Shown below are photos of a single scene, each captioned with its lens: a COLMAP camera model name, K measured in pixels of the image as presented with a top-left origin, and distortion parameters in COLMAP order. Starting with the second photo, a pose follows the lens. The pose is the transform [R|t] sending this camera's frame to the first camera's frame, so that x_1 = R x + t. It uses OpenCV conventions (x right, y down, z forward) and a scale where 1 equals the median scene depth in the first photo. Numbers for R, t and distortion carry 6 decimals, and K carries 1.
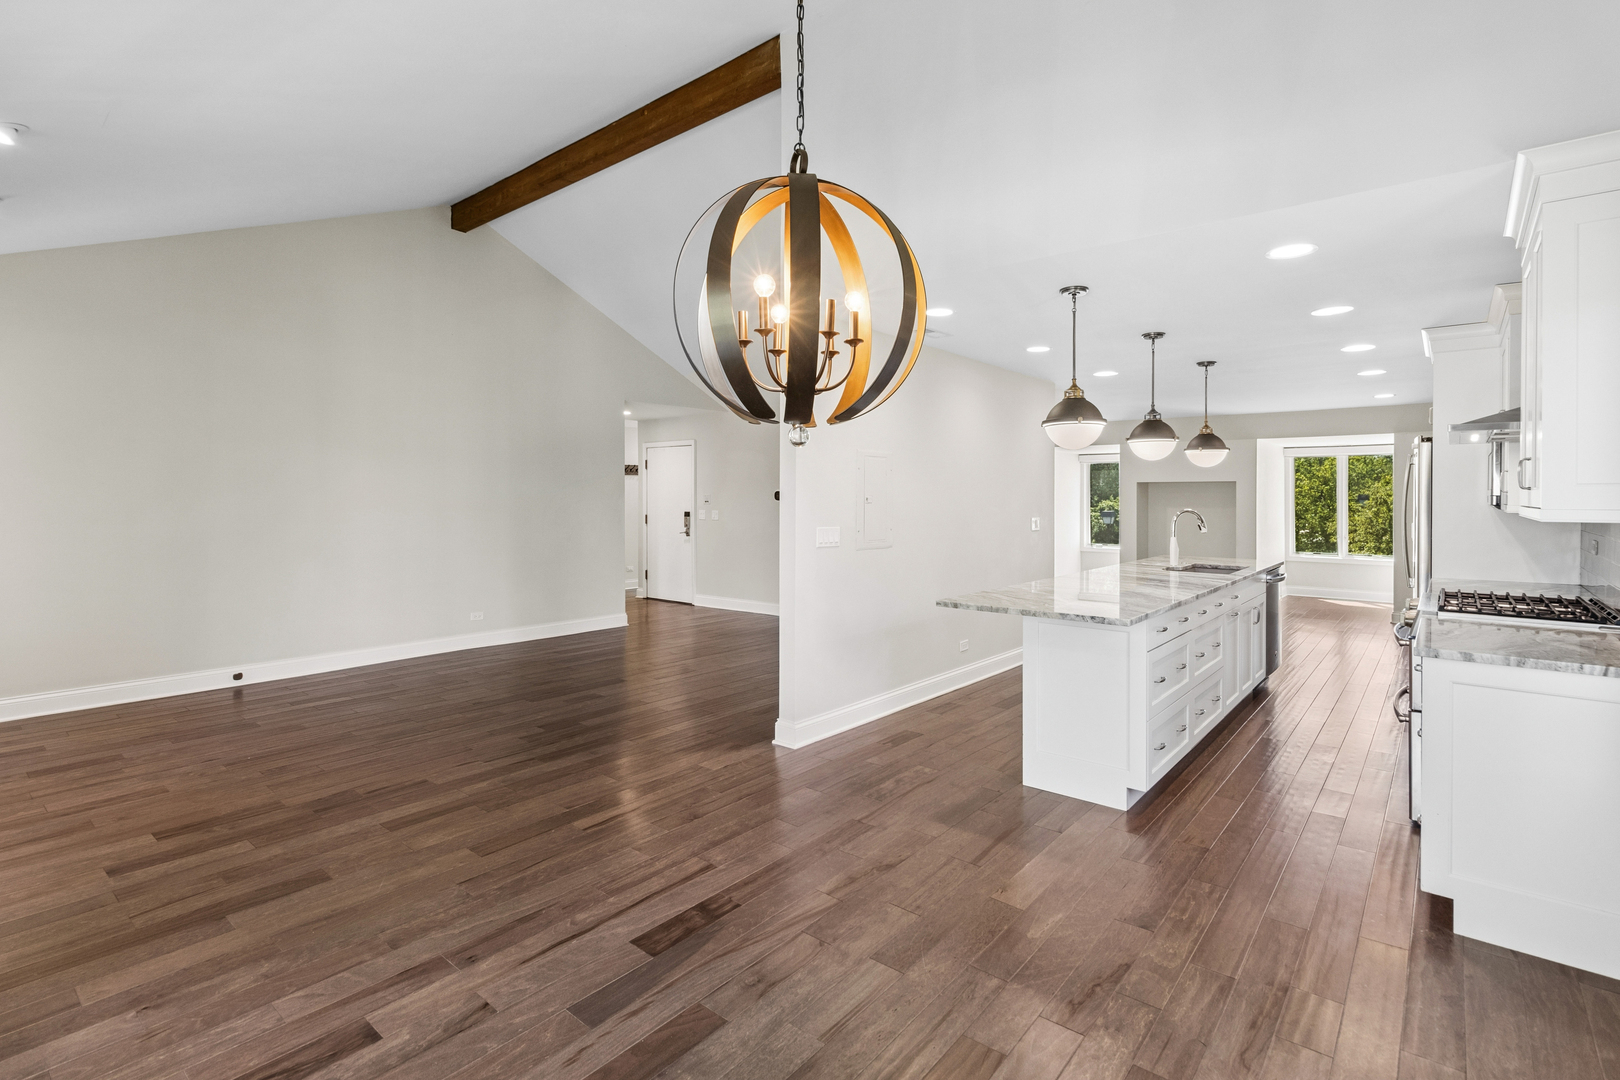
lens RADIAL K [[768.3, 0, 835.6], [0, 768.3, 484.2], [0, 0, 1]] dist [-0.000331, 0.000023]
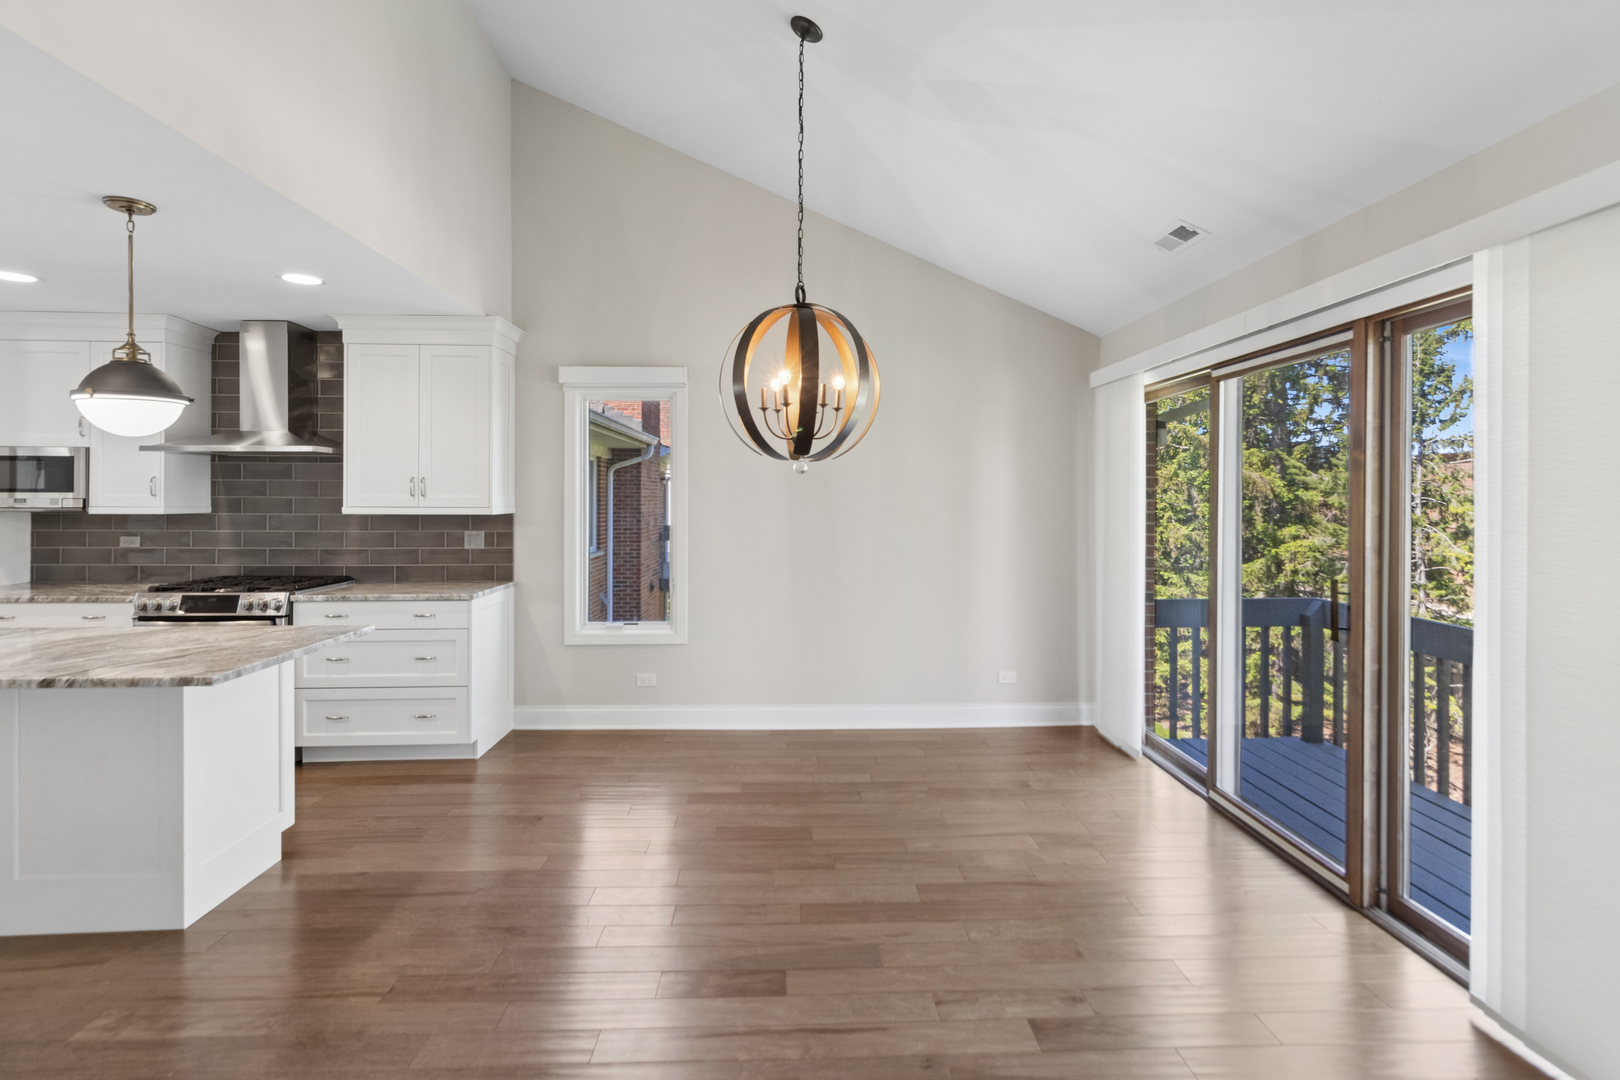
lens RADIAL K [[768.3, 0, 819.3], [0, 768.3, 497.0], [0, 0, 1]] dist [-0.000331, 0.000023]
pose [[-0.662570, -0.005350, 0.748981, -0.928318], [-0.017075, 0.999822, -0.007964, 0.004703], [-0.748805, -0.018065, -0.662544, 1.505302]]
